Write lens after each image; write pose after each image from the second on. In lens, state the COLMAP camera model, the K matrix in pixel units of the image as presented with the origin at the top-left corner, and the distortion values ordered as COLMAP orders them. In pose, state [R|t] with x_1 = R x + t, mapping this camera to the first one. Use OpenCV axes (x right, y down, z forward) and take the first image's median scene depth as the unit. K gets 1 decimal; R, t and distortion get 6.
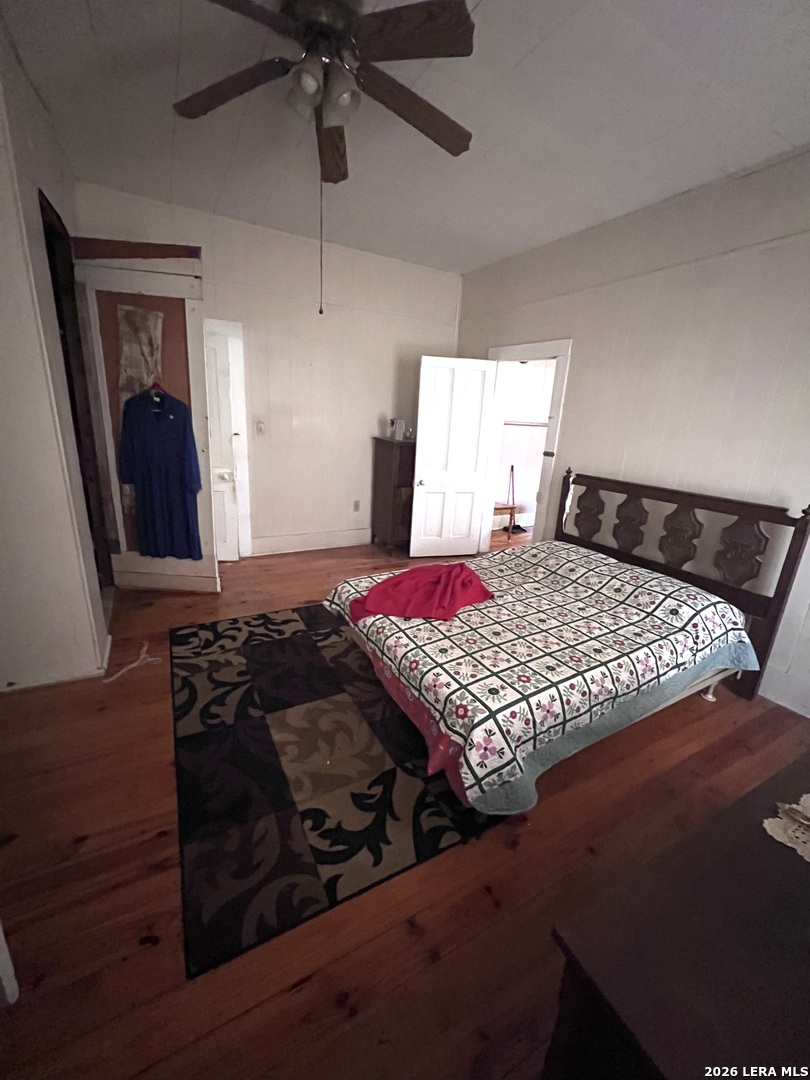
lens RADIAL K [[433.7, 0, 404.2], [0, 433.7, 539.5], [0, 0, 1]] dist [-0.002272, 0.000505]
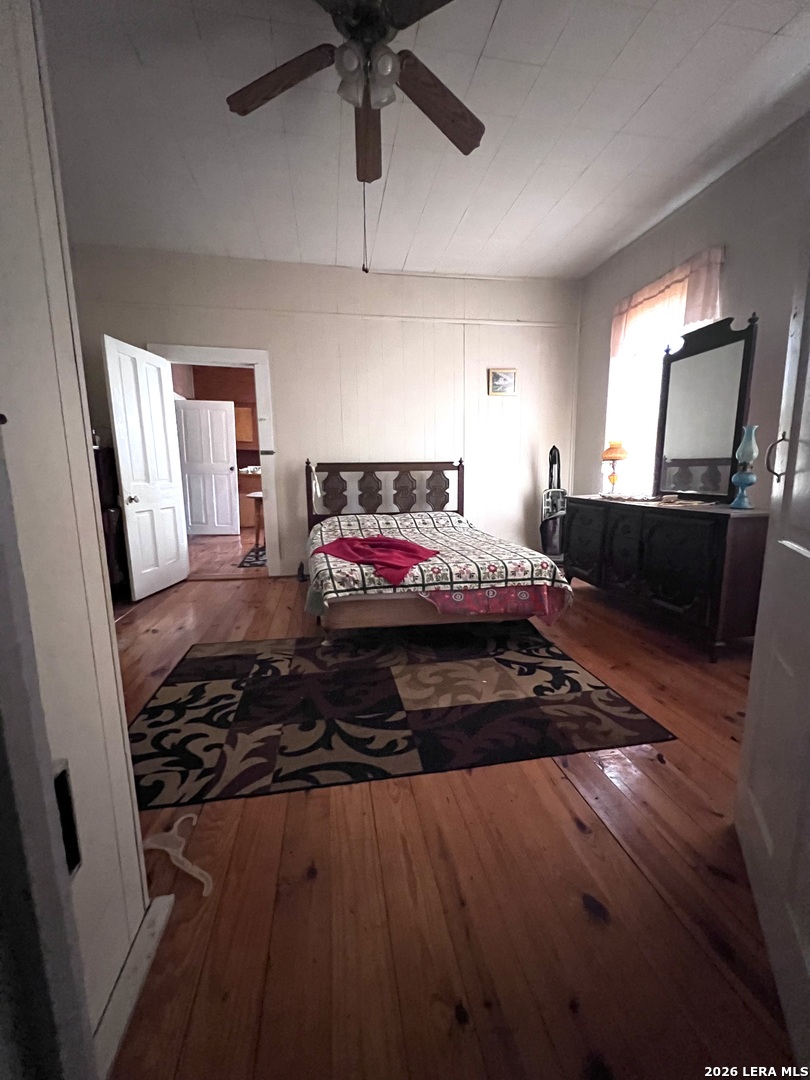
lens RADIAL K [[433.7, 0, 403.7], [0, 433.7, 540.0], [0, 0, 1]] dist [-0.002272, 0.000505]
pose [[0.317053, -0.203533, 0.926311, -1.046186], [0.289604, 0.950828, 0.109796, -0.015551], [-0.903110, 0.233452, 0.360407, 0.604863]]
